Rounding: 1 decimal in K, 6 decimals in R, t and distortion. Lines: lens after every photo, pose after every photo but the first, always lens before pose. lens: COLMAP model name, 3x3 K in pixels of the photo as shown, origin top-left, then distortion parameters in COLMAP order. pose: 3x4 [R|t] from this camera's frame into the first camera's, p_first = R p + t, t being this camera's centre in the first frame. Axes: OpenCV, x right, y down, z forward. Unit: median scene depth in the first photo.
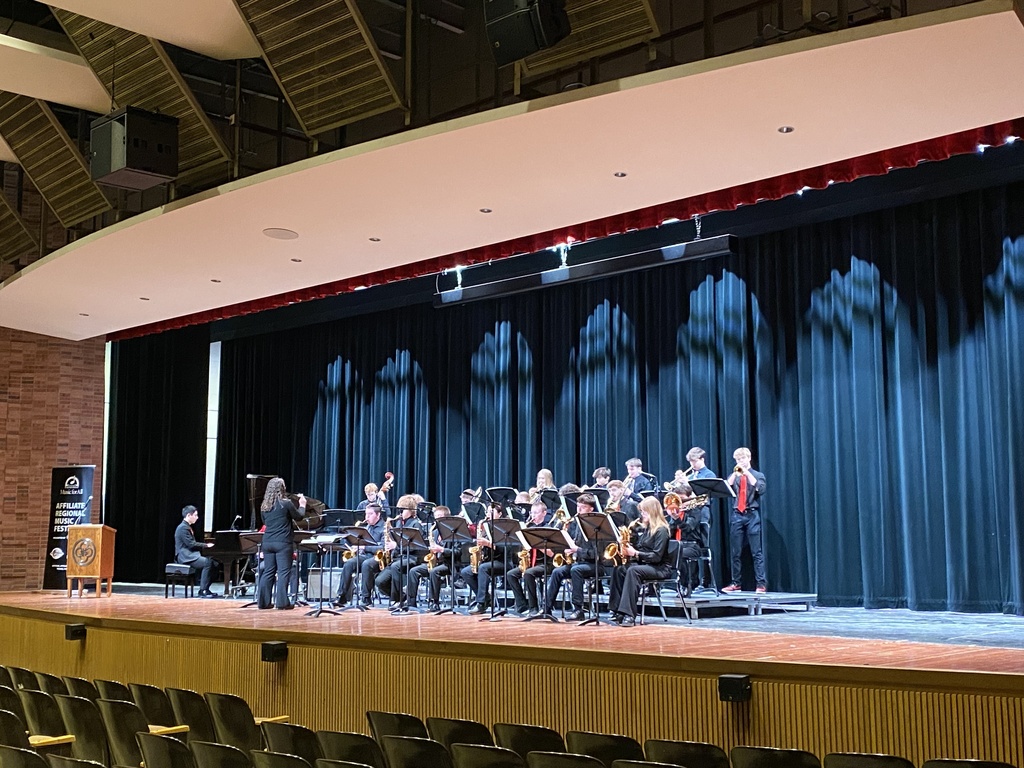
lens RADIAL K [[1261.2, 0, 511.5], [0, 1261.2, 382.6], [0, 0, 1]] dist [0.019359, 0.000000]
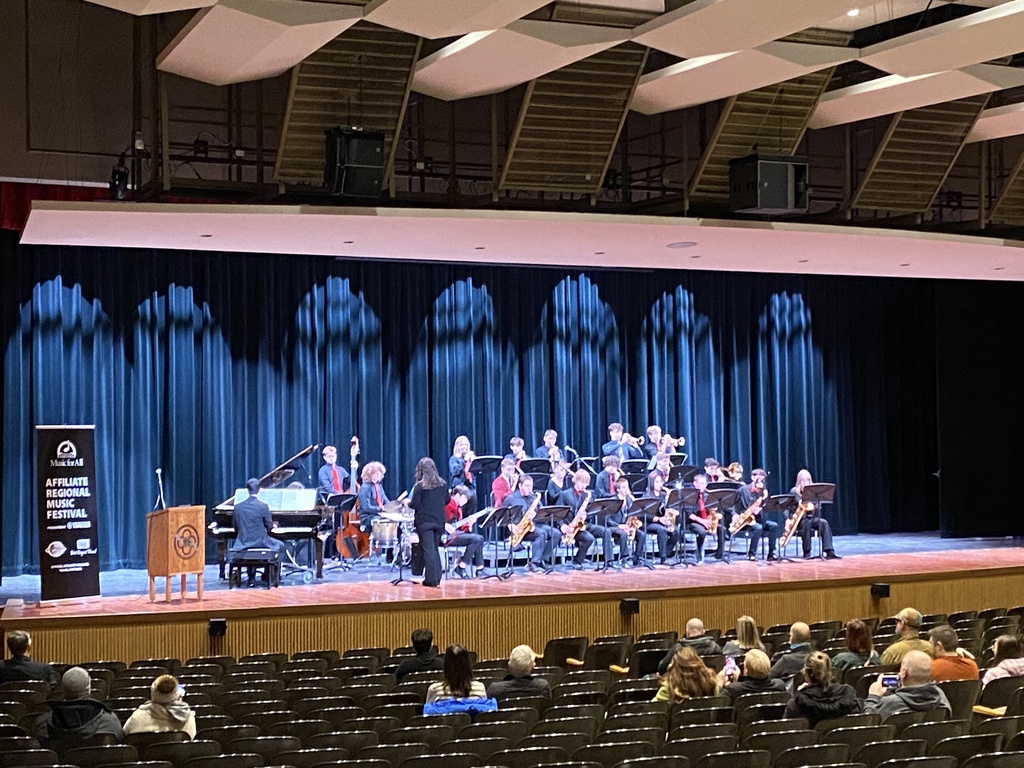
lens RADIAL K [[1802.1, 0, 511.8], [0, 1802.1, 383.6], [0, 0, 1]] dist [0.164171, 0.000000]
pose [[0.290646, 0.024378, 0.956520, -1.267489], [-0.105600, 0.994386, 0.006744, 0.008125], [-0.950986, -0.102968, 0.291588, 0.464807]]
